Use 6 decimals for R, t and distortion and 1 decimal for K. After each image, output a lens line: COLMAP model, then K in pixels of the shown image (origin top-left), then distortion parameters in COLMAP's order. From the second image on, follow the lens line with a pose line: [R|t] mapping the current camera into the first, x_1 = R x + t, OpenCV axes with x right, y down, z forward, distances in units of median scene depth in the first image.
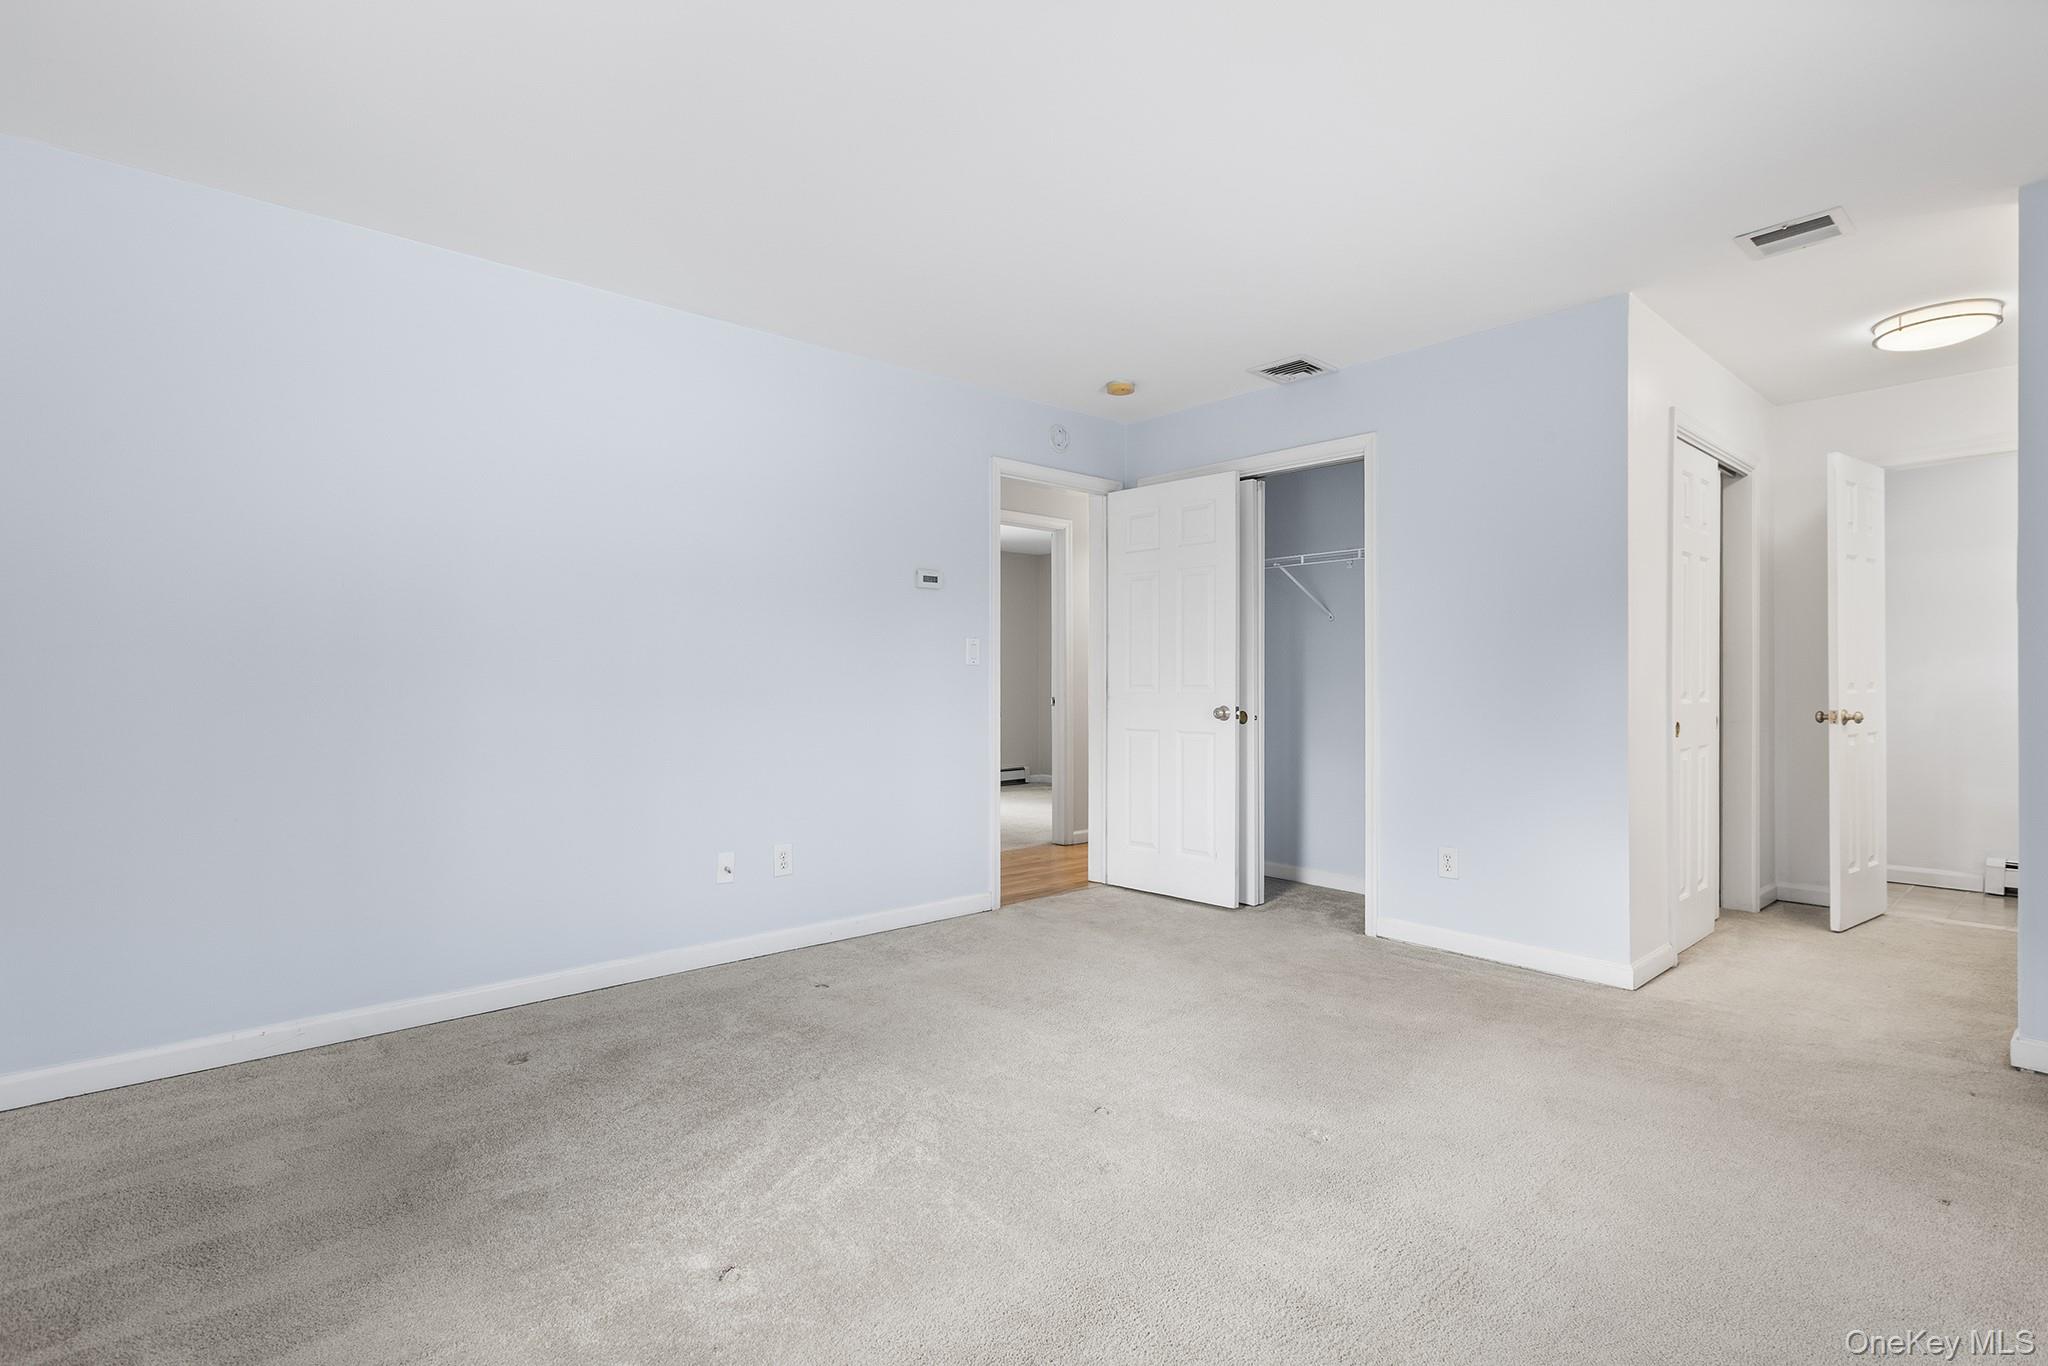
lens RADIAL K [[970.1, 0, 1031.8], [0, 970.1, 685.5], [0, 0, 1]] dist [0.003120, 0.000101]
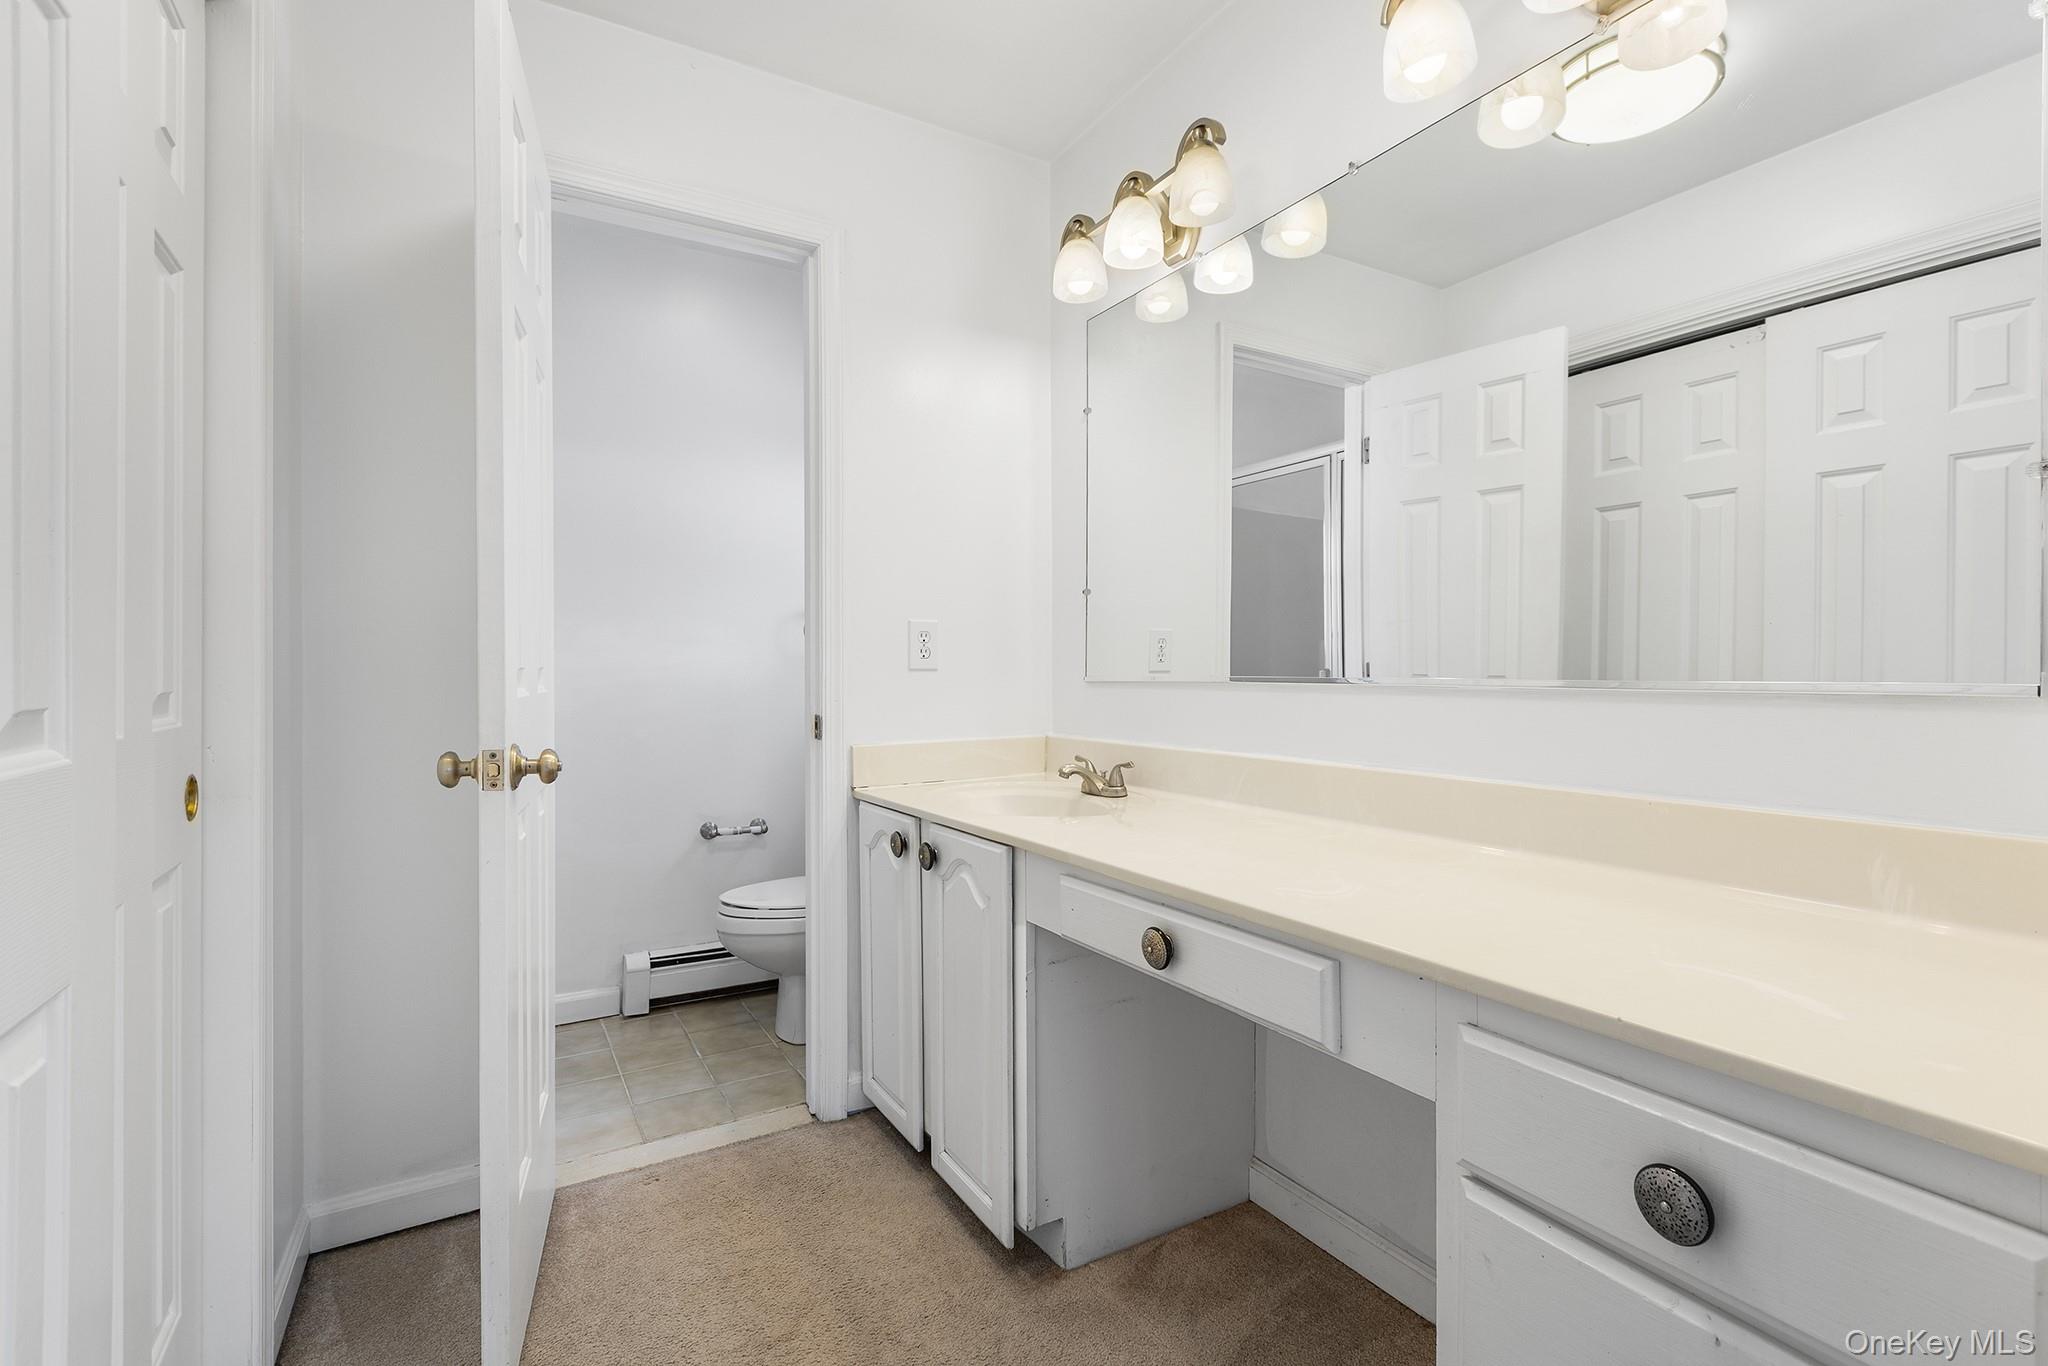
lens RADIAL K [[941.6, 0, 1024.0], [0, 941.6, 683.0], [0, 0, 1]] dist [0.003749, 0.000379]
pose [[0.191515, -0.023390, 0.981211, 0.537470], [0.003855, 0.999726, 0.023079, -0.004154], [-0.981482, -0.000637, 0.191553, 0.751364]]
